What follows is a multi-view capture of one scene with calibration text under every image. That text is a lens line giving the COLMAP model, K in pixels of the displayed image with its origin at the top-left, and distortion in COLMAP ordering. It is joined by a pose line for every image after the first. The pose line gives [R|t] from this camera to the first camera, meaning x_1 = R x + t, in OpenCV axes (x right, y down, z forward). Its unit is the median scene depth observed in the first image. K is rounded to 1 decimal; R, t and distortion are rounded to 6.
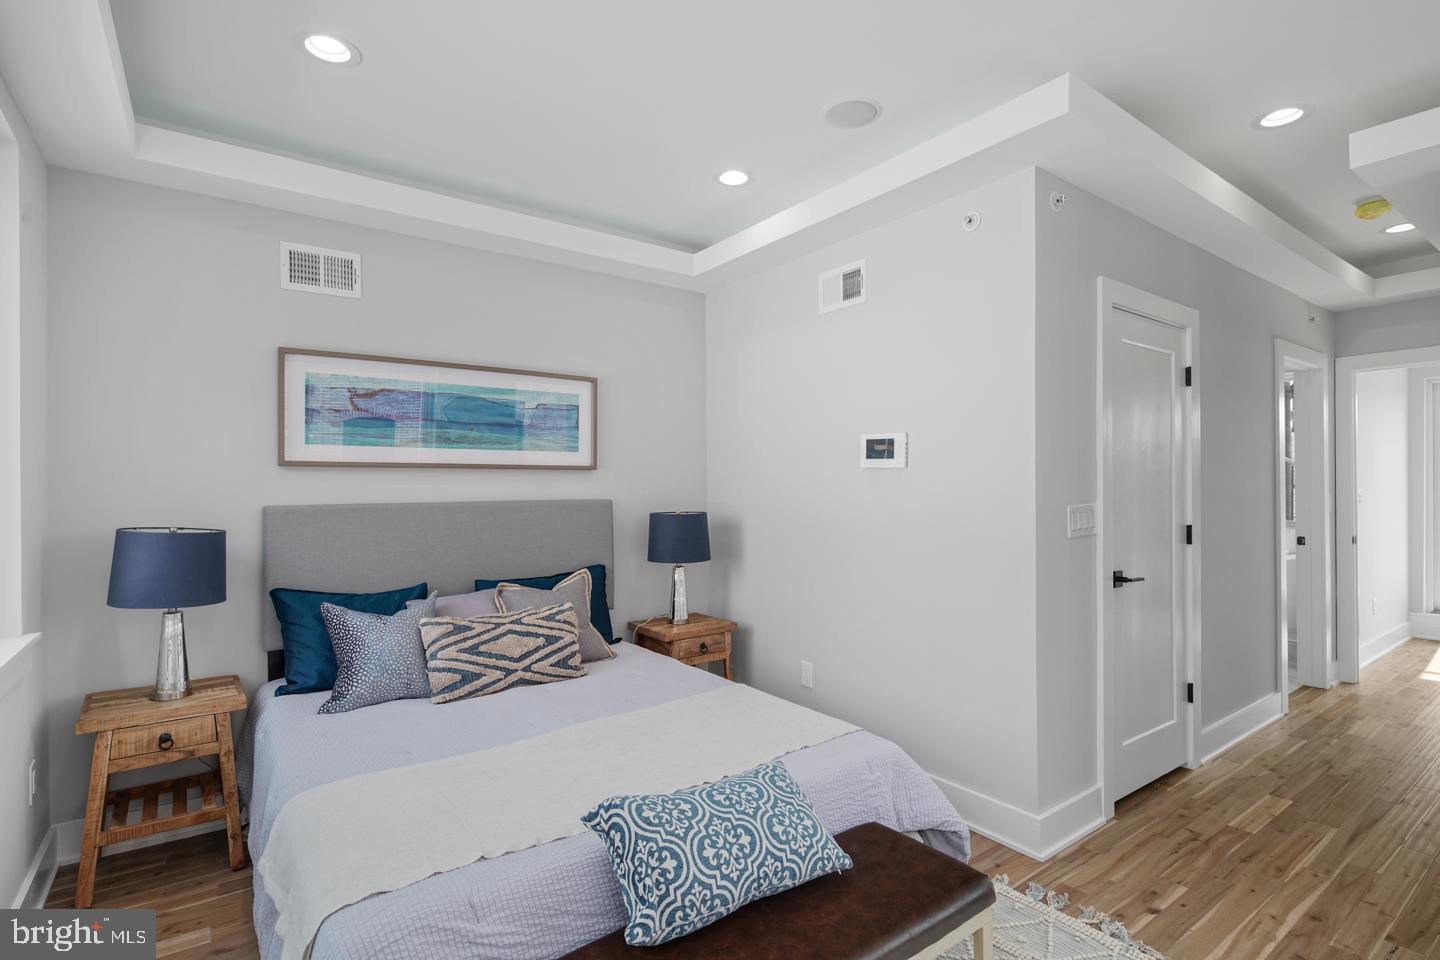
lens RADIAL K [[701.2, 0, 715.8], [0, 701.2, 487.0], [0, 0, 1]] dist [0.000900, -0.000864]
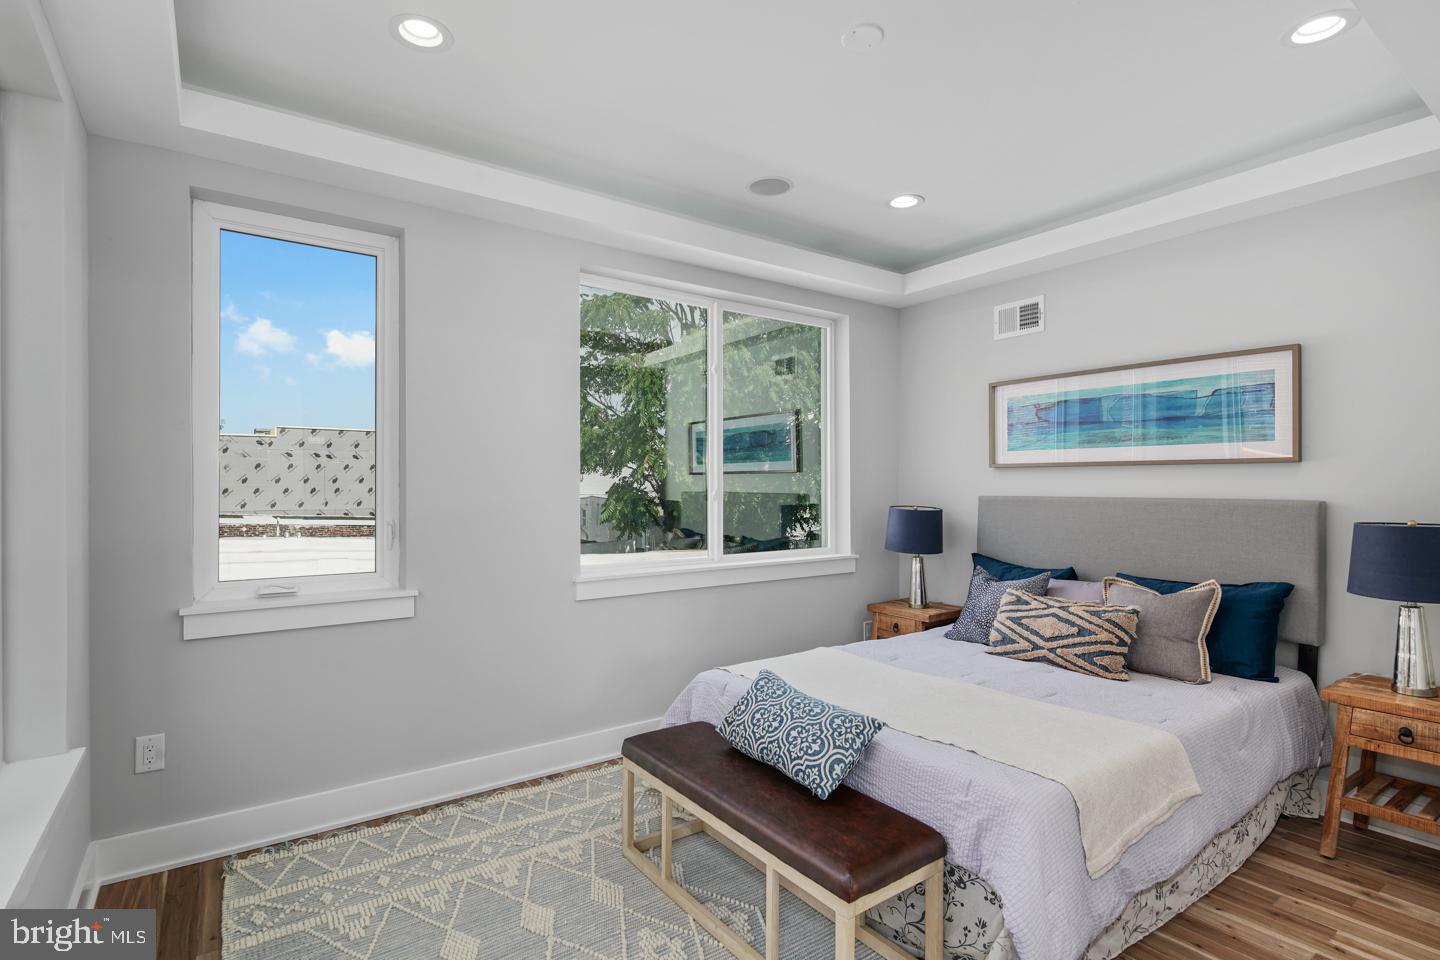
lens RADIAL K [[701.2, 0, 715.8], [0, 701.2, 487.0], [0, 0, 1]] dist [0.000900, -0.000864]
pose [[-0.013450, 0.011260, -0.999846, 0.791694], [-0.001233, 0.999936, 0.011278, -0.006382], [0.999909, 0.001384, -0.013436, 0.468102]]
